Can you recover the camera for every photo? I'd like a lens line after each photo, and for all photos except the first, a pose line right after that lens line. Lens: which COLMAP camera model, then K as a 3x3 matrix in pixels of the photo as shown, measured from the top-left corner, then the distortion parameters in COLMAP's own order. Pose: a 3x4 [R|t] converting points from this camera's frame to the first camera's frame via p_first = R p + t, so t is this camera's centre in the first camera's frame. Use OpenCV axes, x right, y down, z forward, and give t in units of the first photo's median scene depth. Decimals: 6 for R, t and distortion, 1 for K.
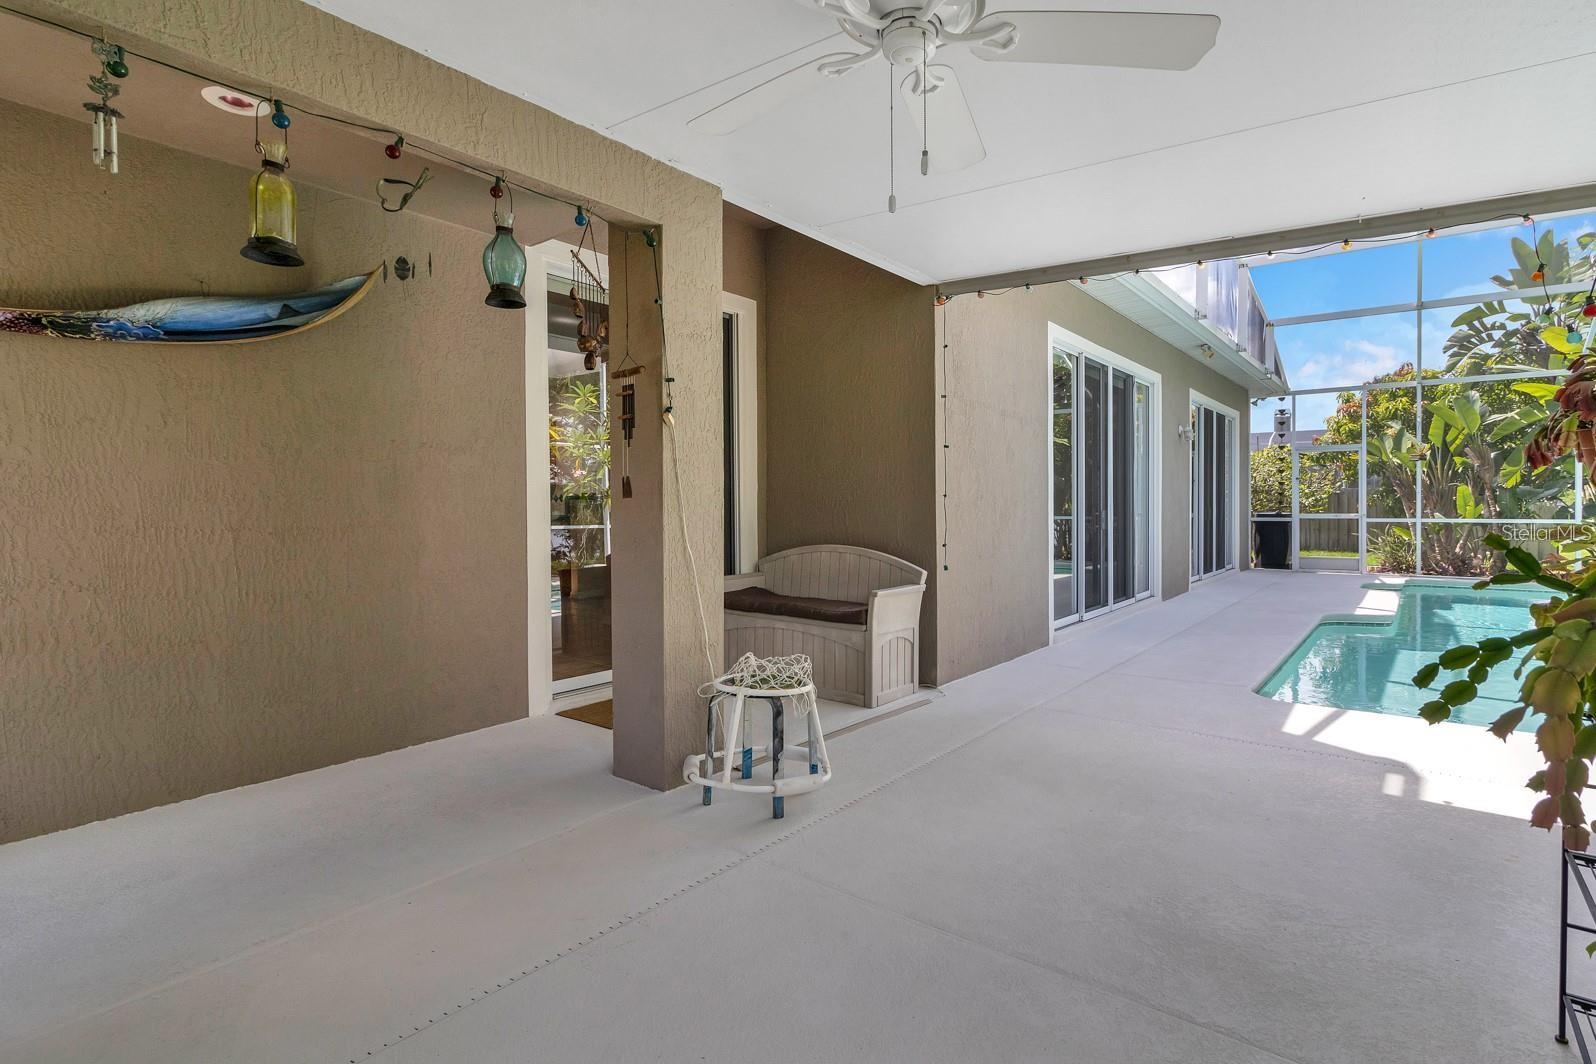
lens RADIAL K [[743.0, 0, 796.5], [0, 743.0, 523.6], [0, 0, 1]] dist [0.000554, -0.000028]
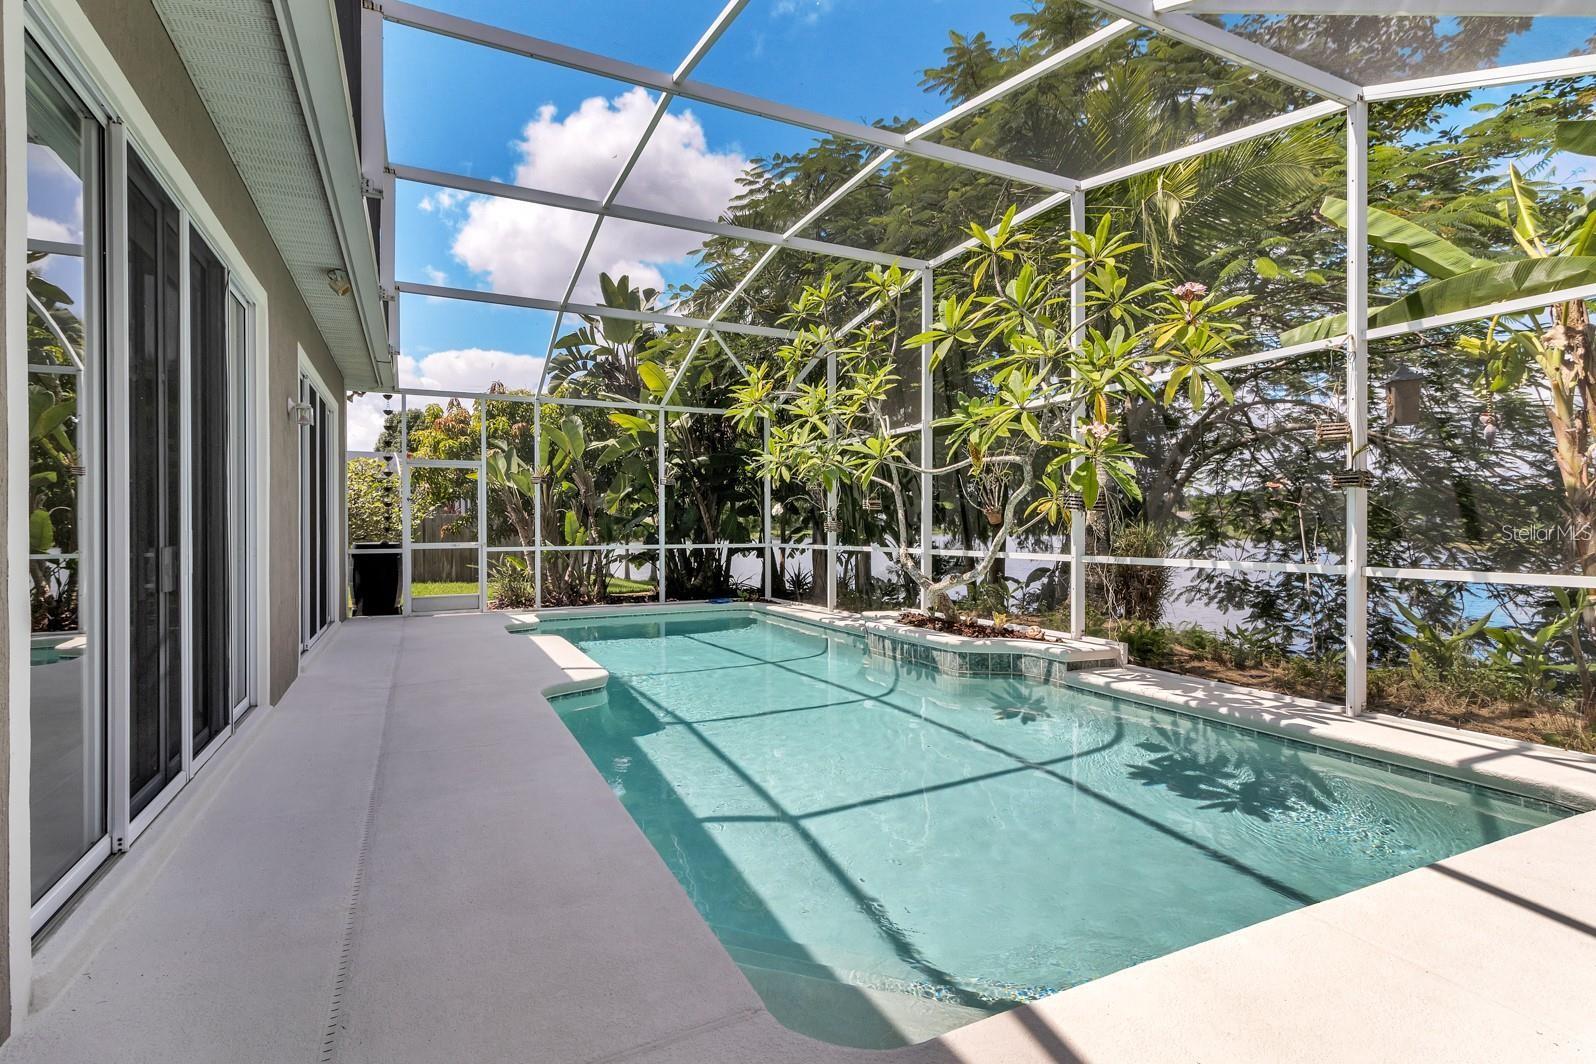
lens RADIAL K [[743.0, 0, 796.5], [0, 743.0, 523.6], [0, 0, 1]] dist [0.000554, -0.000028]
pose [[0.382332, 0.006938, 0.923999, 0.108686], [0.027969, 0.999427, -0.019078, -0.008682], [-0.923602, 0.033137, 0.381918, 0.346478]]
